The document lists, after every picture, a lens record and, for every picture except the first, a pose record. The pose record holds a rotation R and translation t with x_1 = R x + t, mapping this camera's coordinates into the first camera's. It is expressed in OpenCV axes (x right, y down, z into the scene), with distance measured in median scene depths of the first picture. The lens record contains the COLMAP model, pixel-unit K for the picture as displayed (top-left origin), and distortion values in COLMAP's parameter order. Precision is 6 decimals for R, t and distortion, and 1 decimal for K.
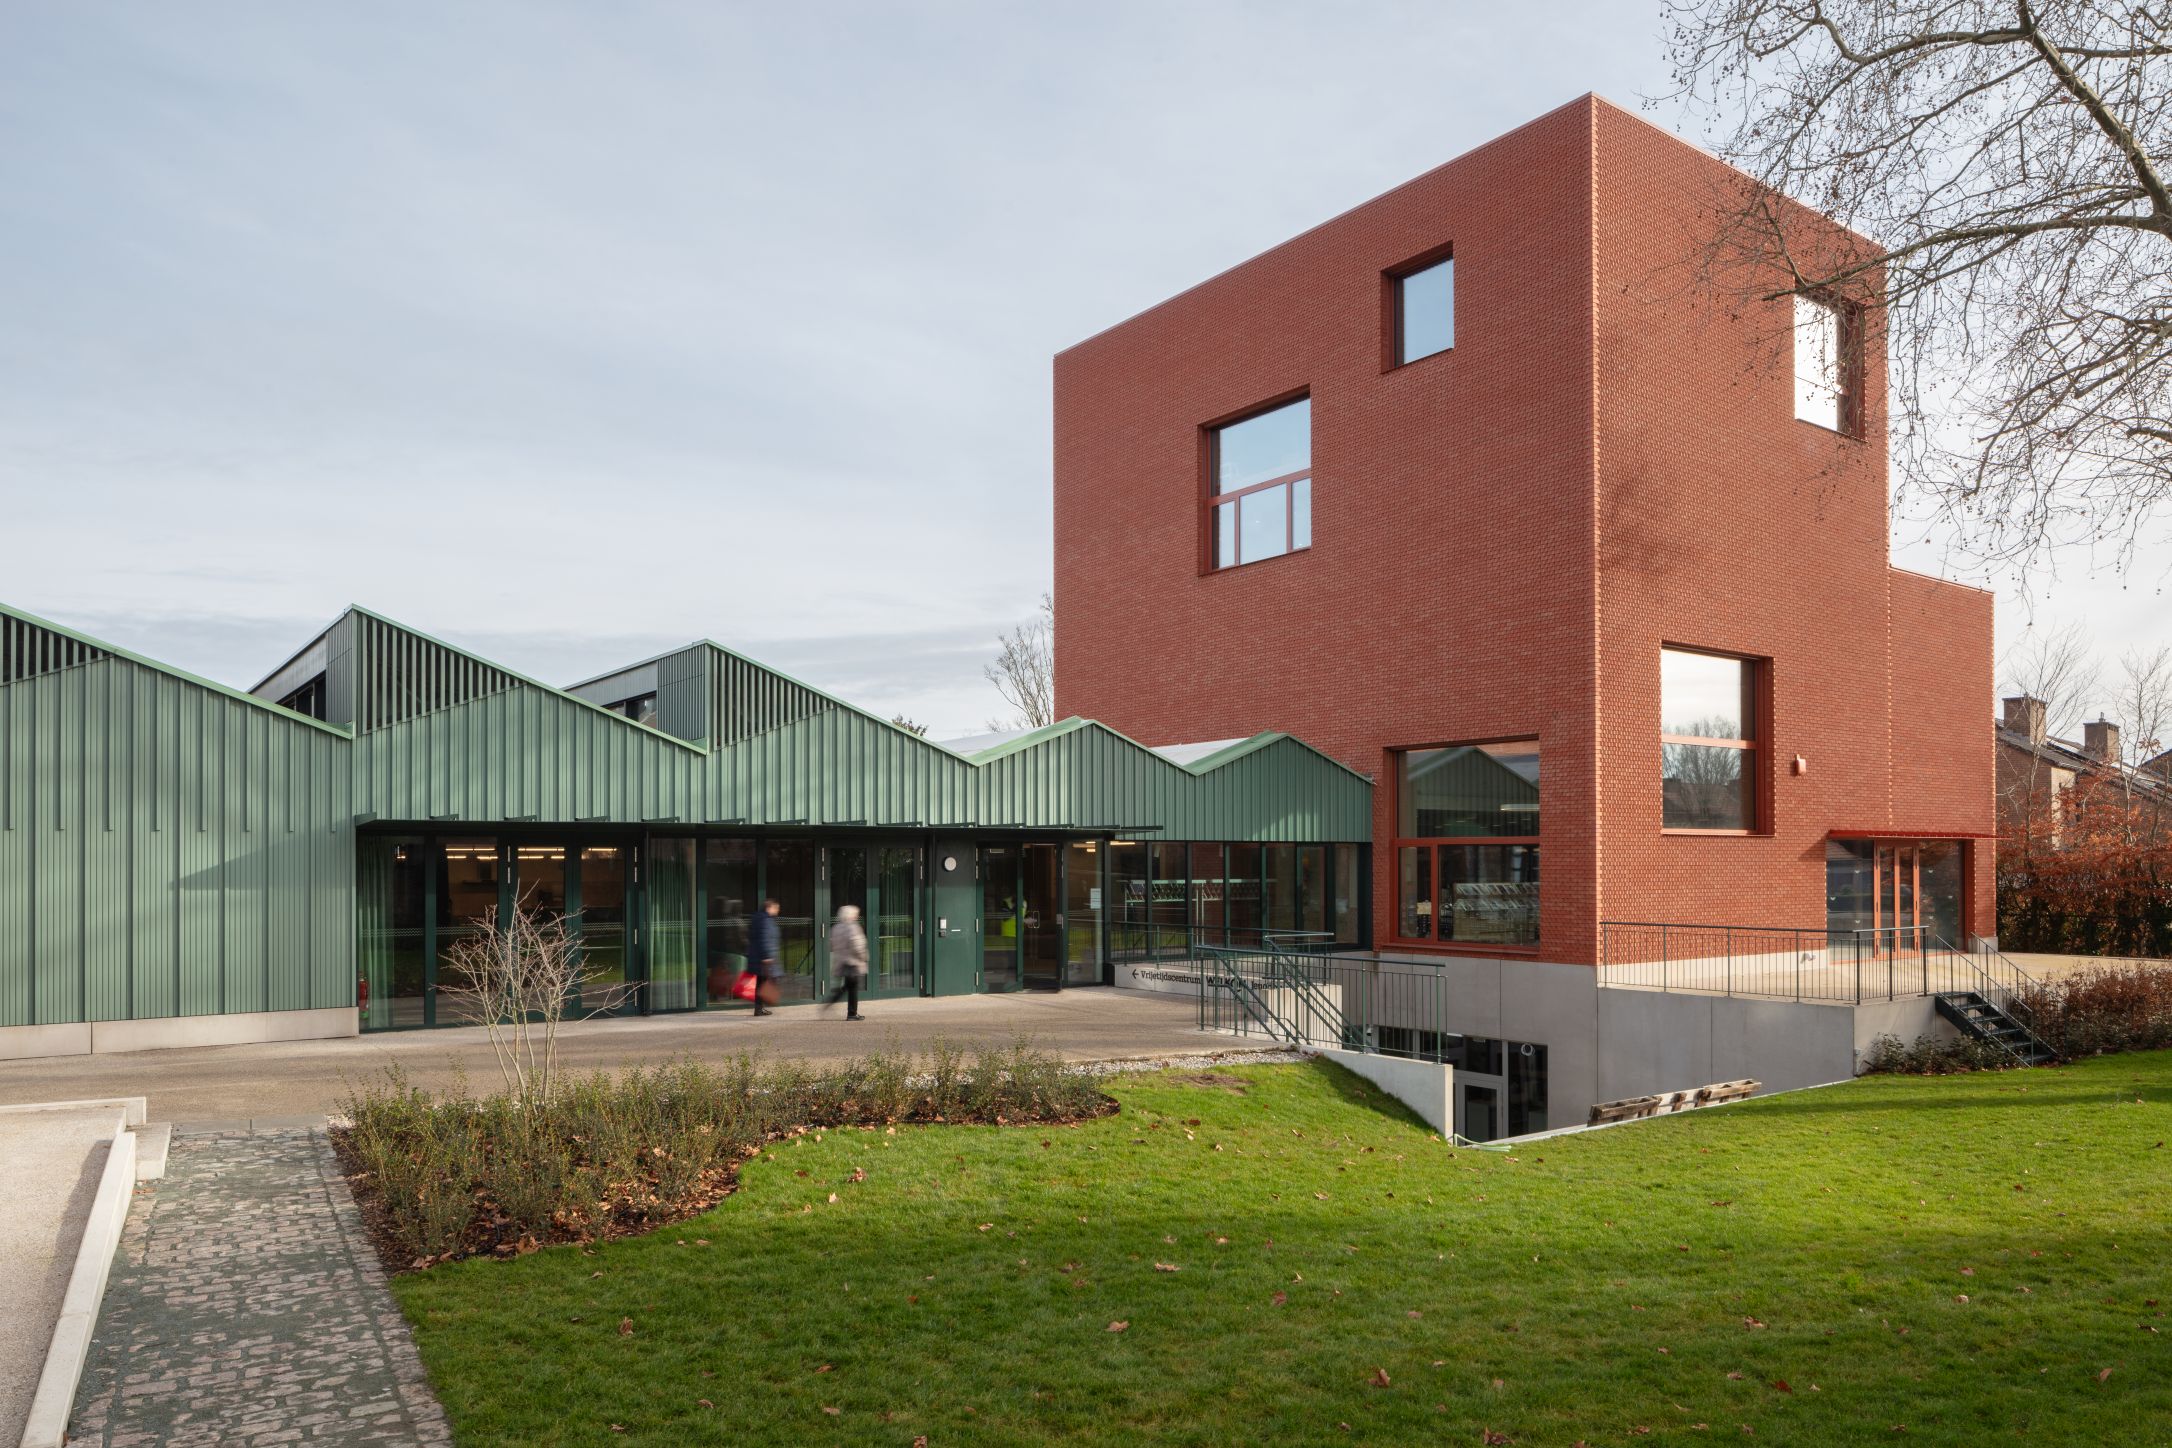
lens RADIAL K [[1477.2, 0, 1086.4], [0, 1477.2, 847.2], [0, 0, 1]] dist [-0.004703, -0.001293]
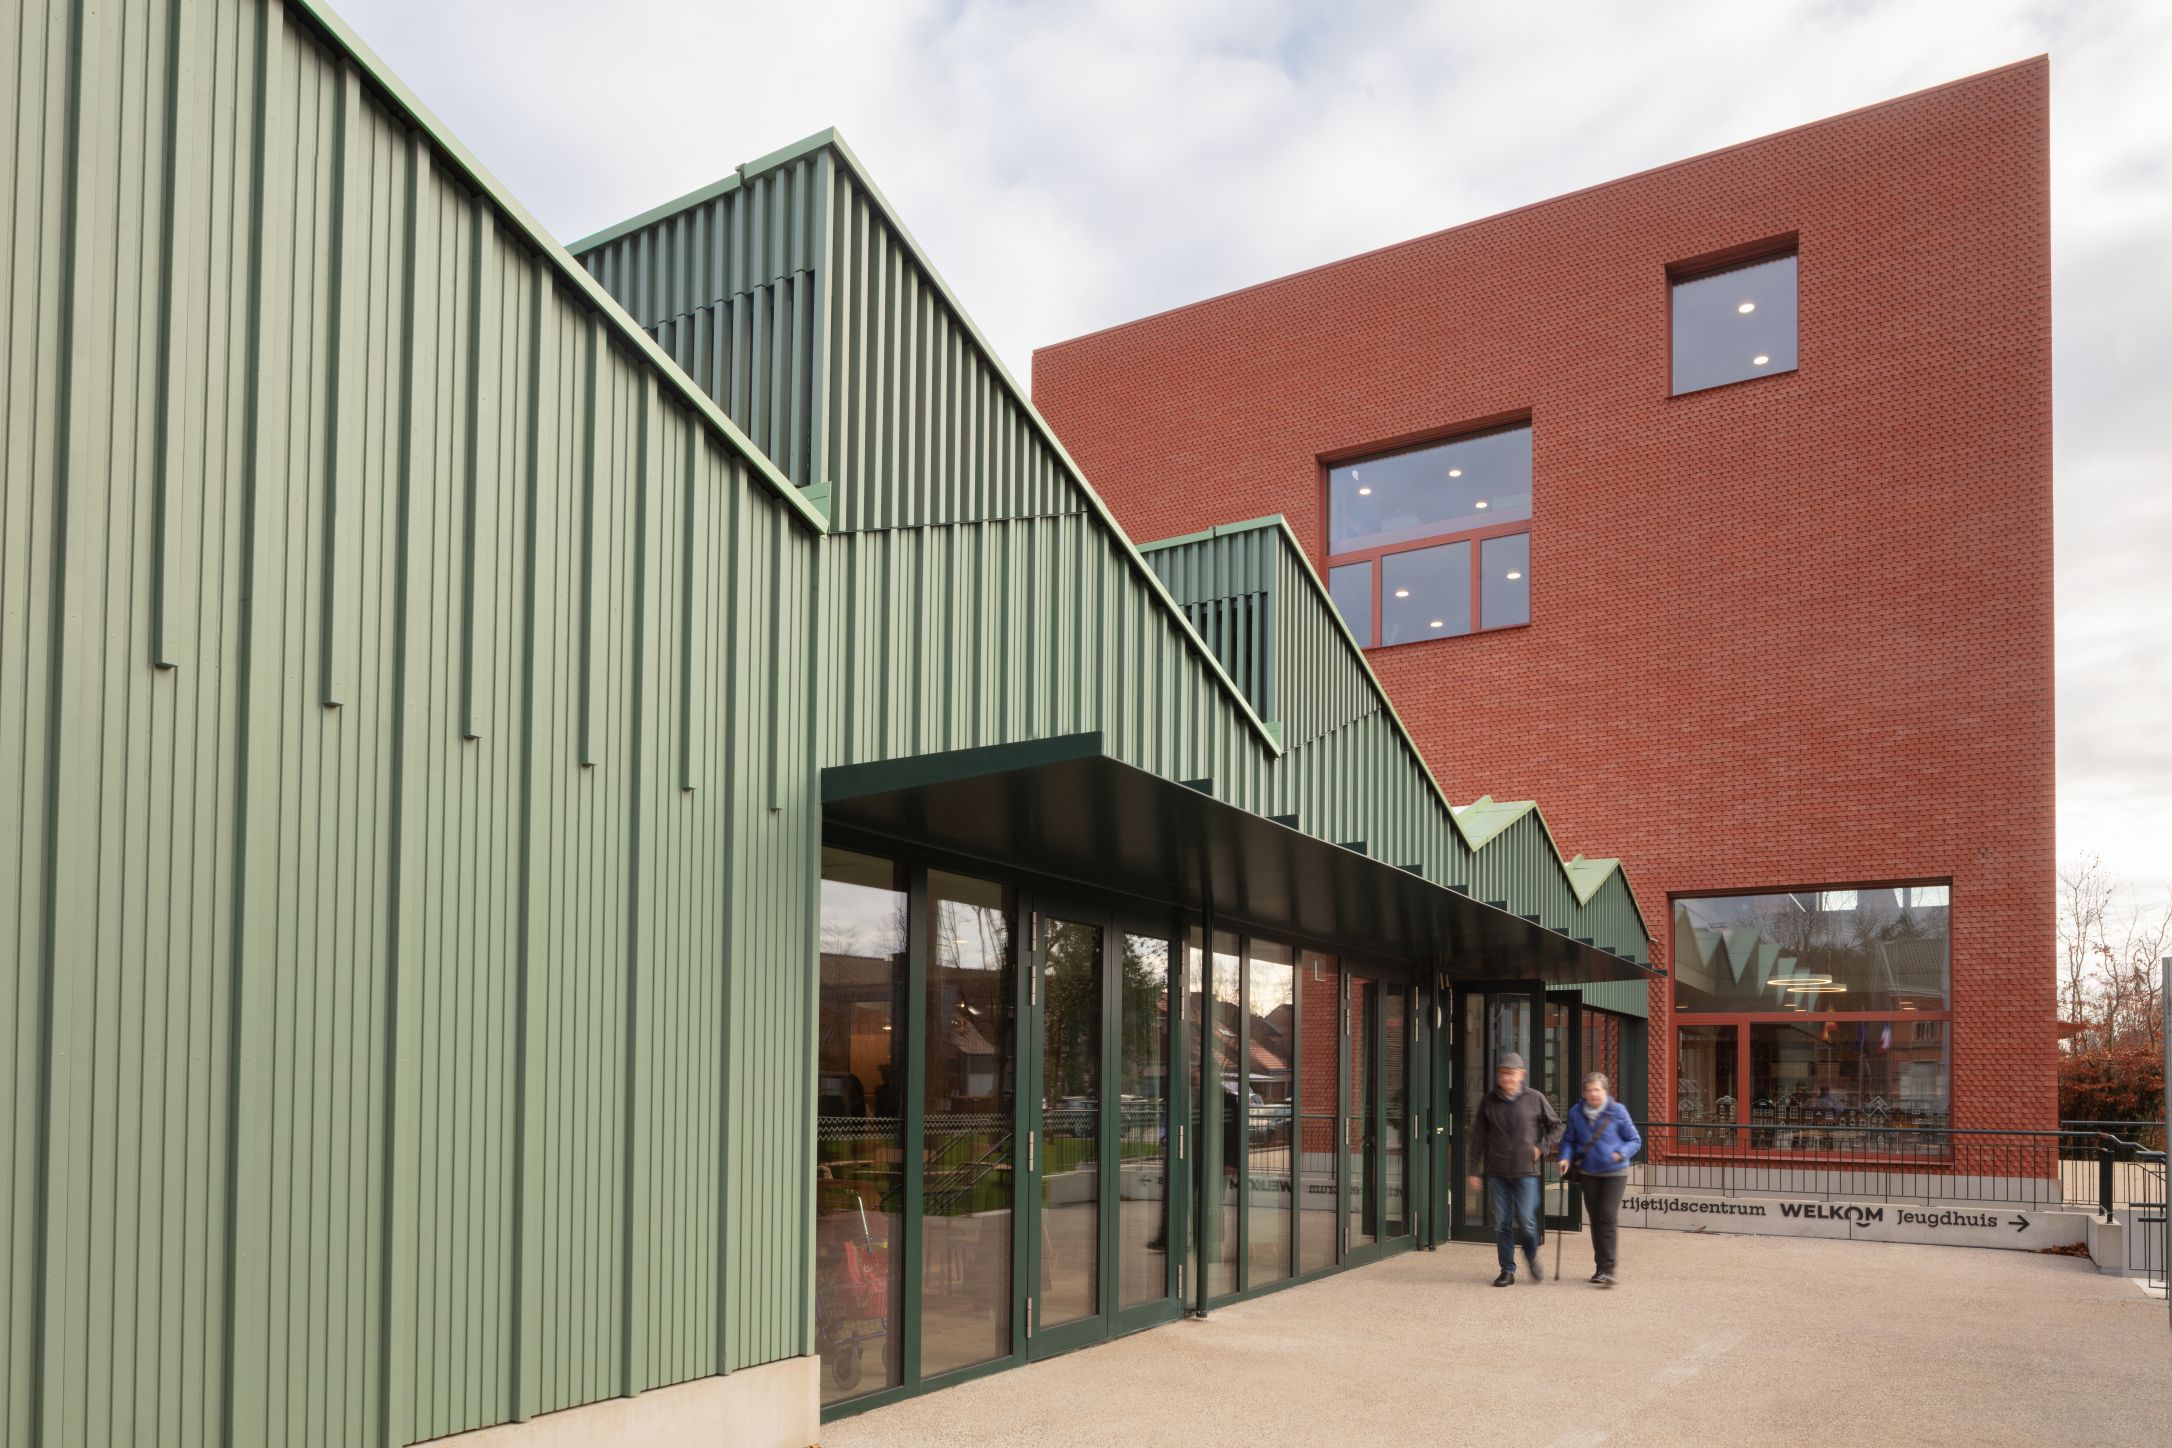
lens RADIAL K [[1478.2, 0, 1091.2], [0, 1478.2, 1045.5], [0, 0, 1]] dist [-0.005267, 0.000802]
pose [[0.918818, 0.023690, 0.393970, -0.341111], [-0.017575, 0.999663, -0.019123, 0.028319], [-0.394290, 0.010646, 0.918924, 0.402113]]
